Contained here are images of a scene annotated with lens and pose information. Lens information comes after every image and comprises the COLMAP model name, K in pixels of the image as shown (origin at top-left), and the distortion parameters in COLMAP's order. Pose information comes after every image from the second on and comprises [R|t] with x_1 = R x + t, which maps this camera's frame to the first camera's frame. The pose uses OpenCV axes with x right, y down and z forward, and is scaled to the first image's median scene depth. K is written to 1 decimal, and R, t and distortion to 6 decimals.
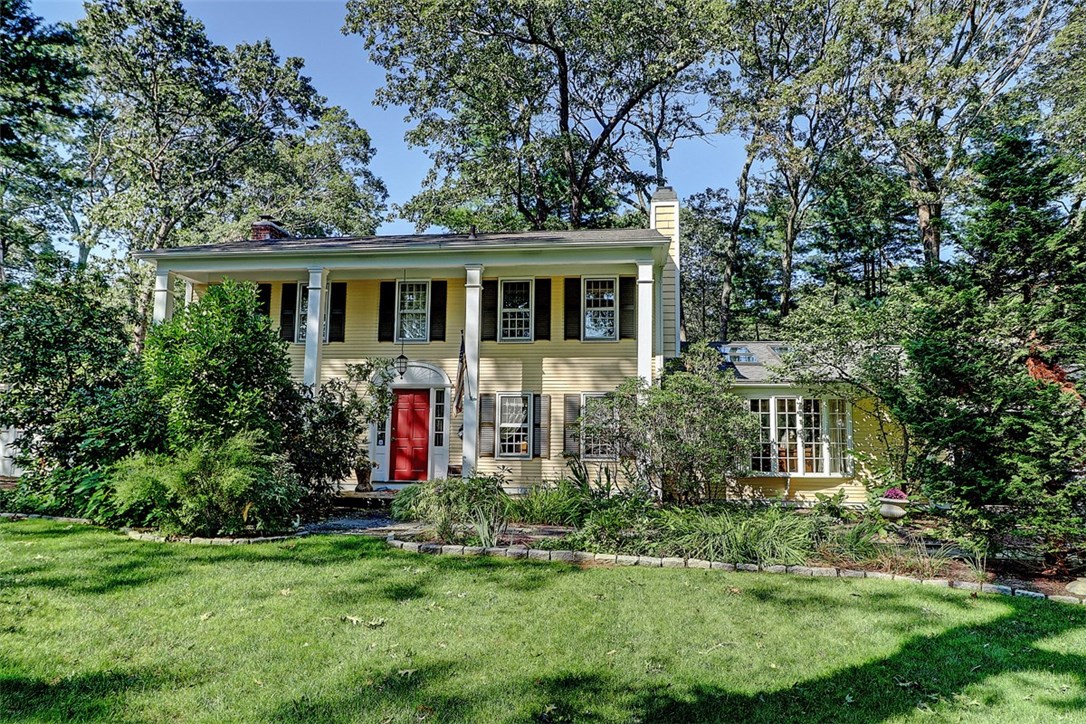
lens RADIAL K [[711.6, 0, 543.0], [0, 711.6, 362.0], [0, 0, 1]] dist [0.000213, -0.004996]
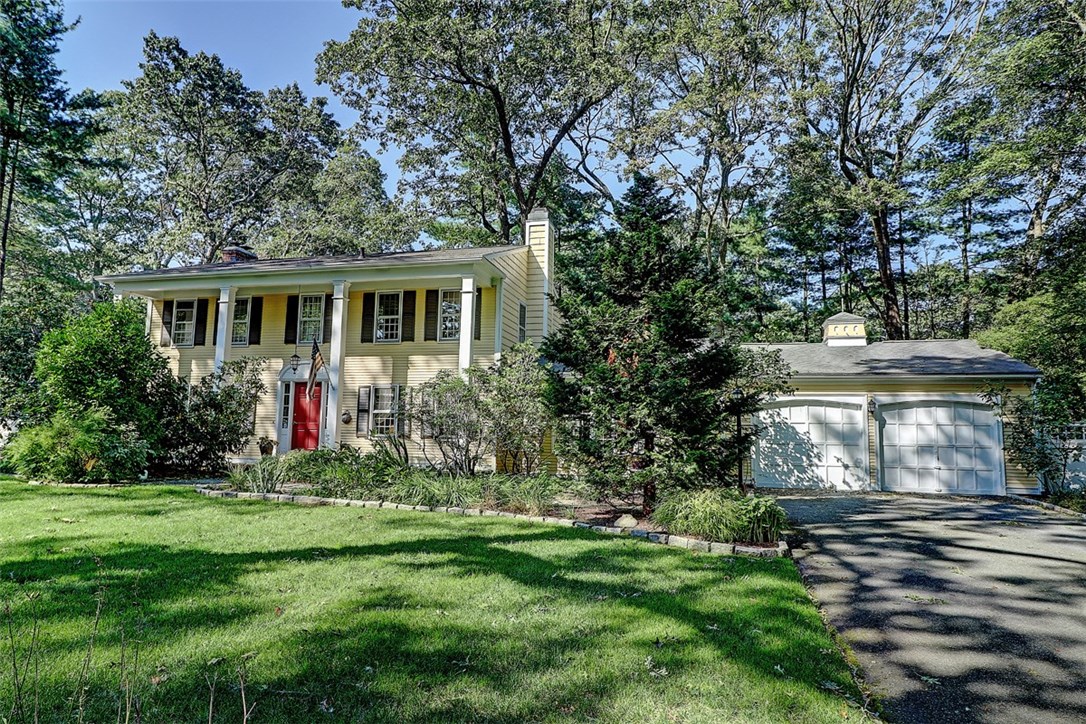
lens RADIAL K [[699.7, 0, 543.0], [0, 699.7, 362.0], [0, 0, 1]] dist [0.004681, 0.004701]
pose [[0.990055, -0.006348, -0.140534, 0.298545], [0.005725, 0.999972, -0.004841, 0.008540], [0.140561, 0.003988, 0.990064, -0.113240]]
